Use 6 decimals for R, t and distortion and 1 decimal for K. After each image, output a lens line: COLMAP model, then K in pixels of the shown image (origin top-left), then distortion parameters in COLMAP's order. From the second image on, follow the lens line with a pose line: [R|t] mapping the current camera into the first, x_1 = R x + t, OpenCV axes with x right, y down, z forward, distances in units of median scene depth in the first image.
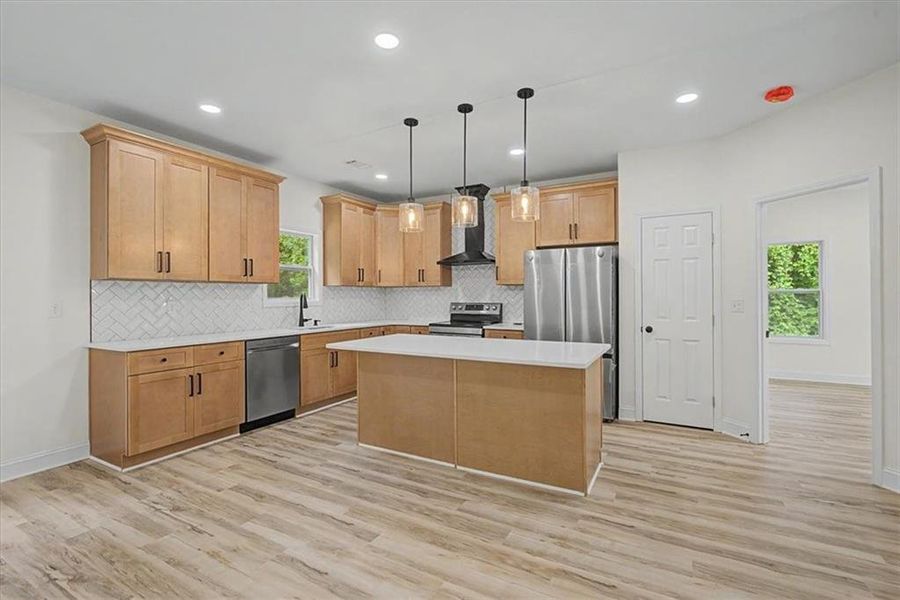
lens RADIAL K [[408.6, 0, 453.7], [0, 408.6, 298.9], [0, 0, 1]] dist [-0.011867, 0.003810]
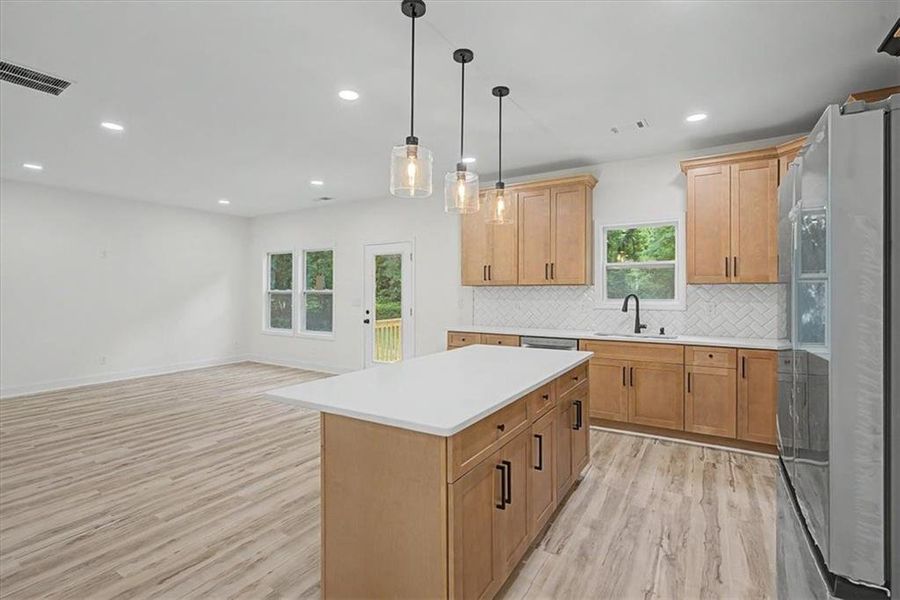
lens RADIAL K [[416.2, 0, 450.8], [0, 416.2, 292.2], [0, 0, 1]] dist [-0.003715, 0.001602]
pose [[-0.051647, 0.004495, -0.998655, 0.730656], [-0.007502, 0.999960, 0.004889, -0.027479], [0.998637, 0.007744, -0.051612, 0.923699]]
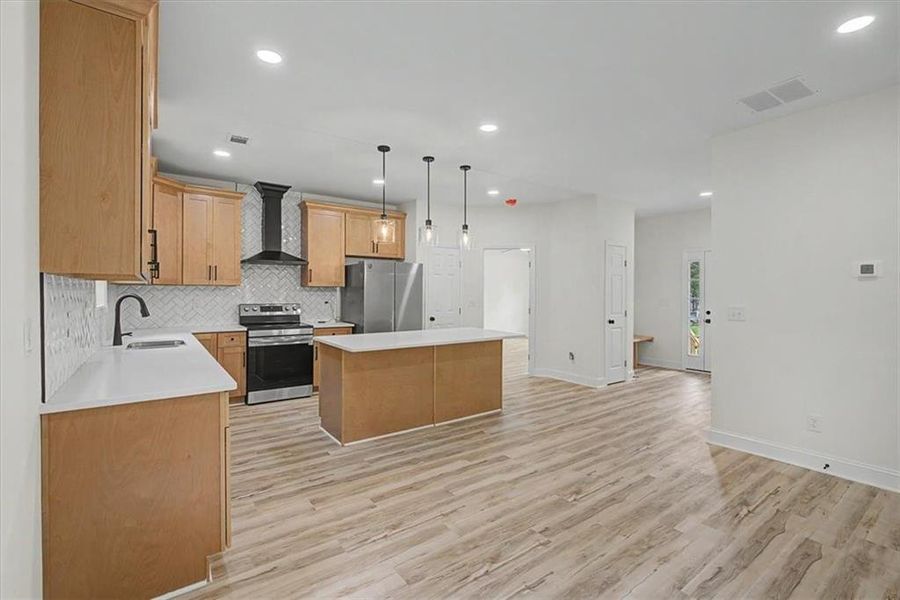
lens RADIAL K [[408.6, 0, 452.8], [0, 408.6, 295.8], [0, 0, 1]] dist [-0.011867, 0.003810]
pose [[0.415939, -0.002318, 0.909389, -1.049086], [0.000272, 0.999997, 0.002425, -0.018916], [-0.909392, -0.000761, 0.415939, 0.334620]]
